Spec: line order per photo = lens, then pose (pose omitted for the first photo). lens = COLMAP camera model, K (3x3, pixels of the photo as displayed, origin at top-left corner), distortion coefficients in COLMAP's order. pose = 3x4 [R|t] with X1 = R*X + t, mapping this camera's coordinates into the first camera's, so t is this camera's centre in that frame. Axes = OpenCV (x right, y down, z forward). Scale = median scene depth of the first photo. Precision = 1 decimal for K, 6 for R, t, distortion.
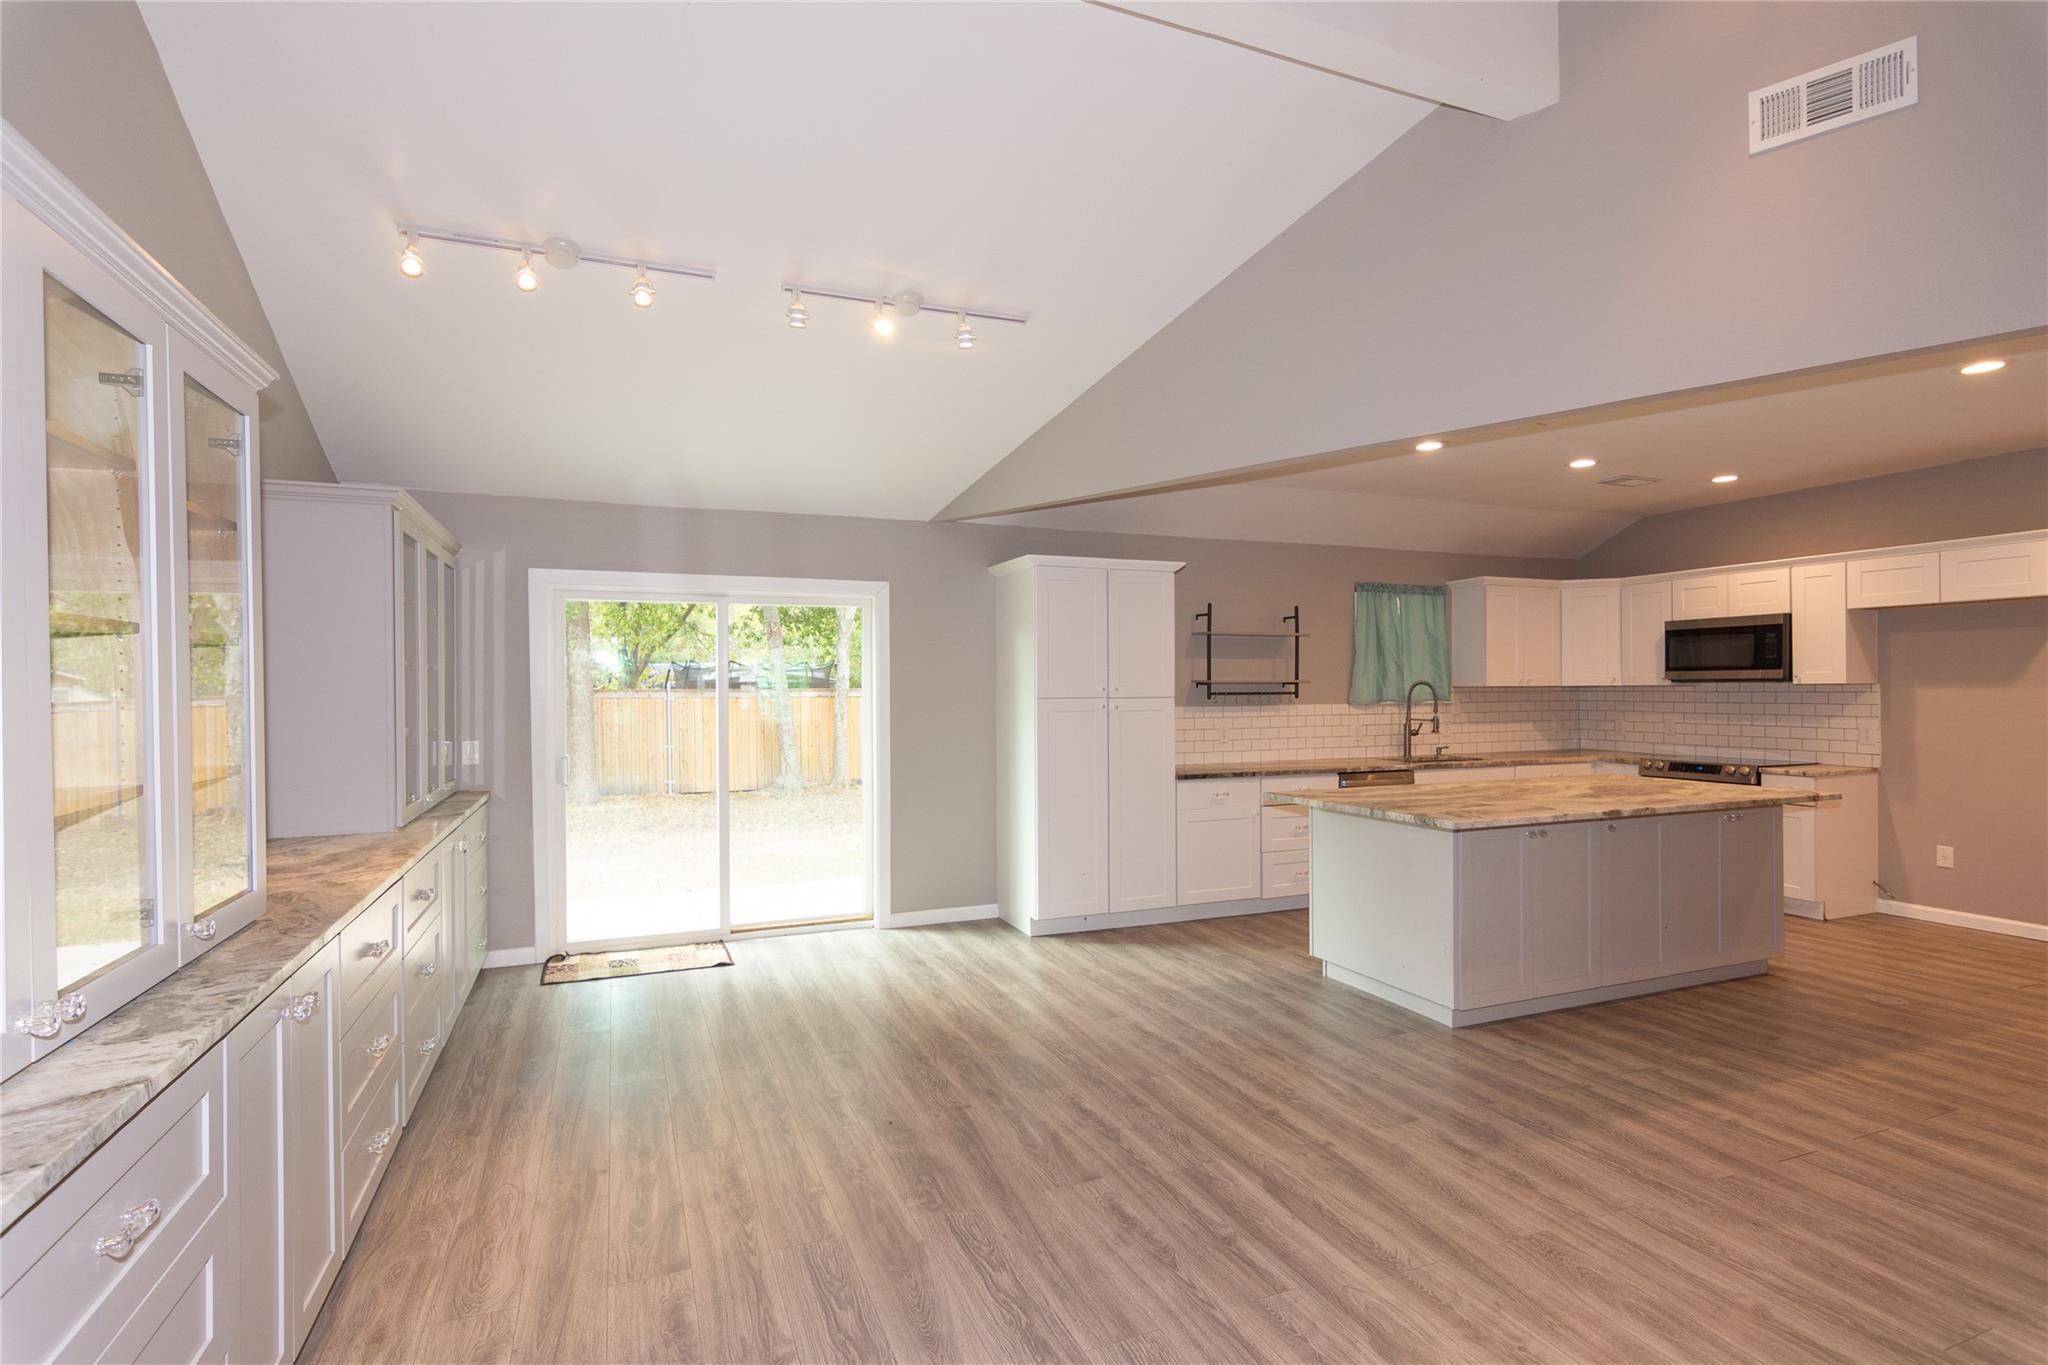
lens RADIAL K [[979.7, 0, 1018.1], [0, 979.7, 692.6], [0, 0, 1]] dist [0.000639, 0.000150]
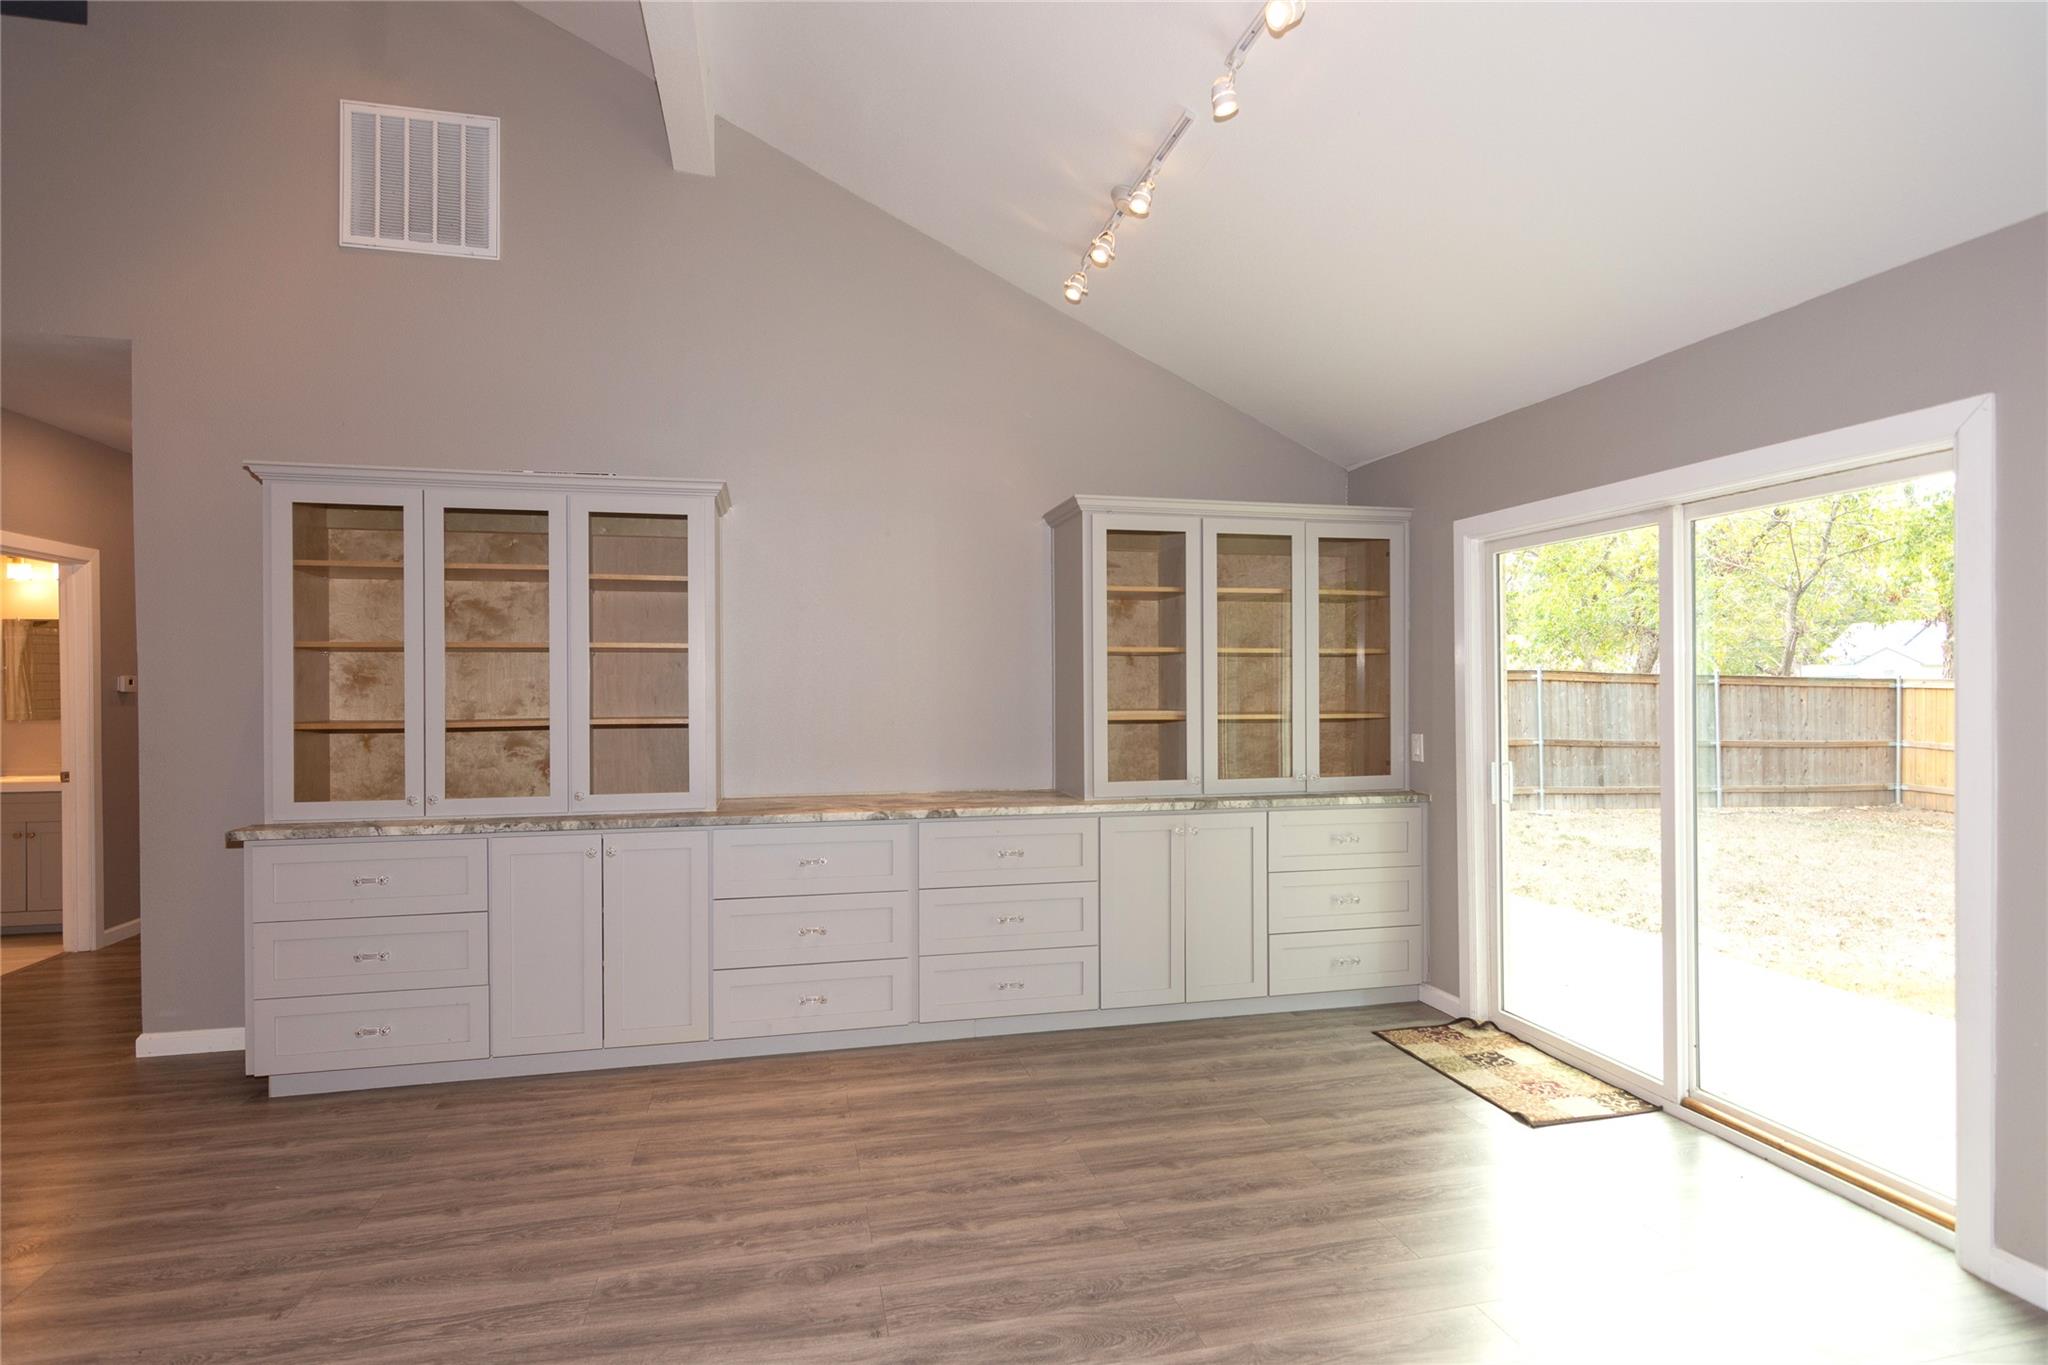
lens RADIAL K [[1028.2, 0, 1015.7], [0, 1028.2, 674.9], [0, 0, 1]] dist [0.002798, 0.000286]
pose [[-0.153579, -0.006251, -0.988117, 0.310296], [-0.006100, 0.999967, -0.005378, 0.003680], [0.988117, 0.005202, -0.153612, 0.630349]]
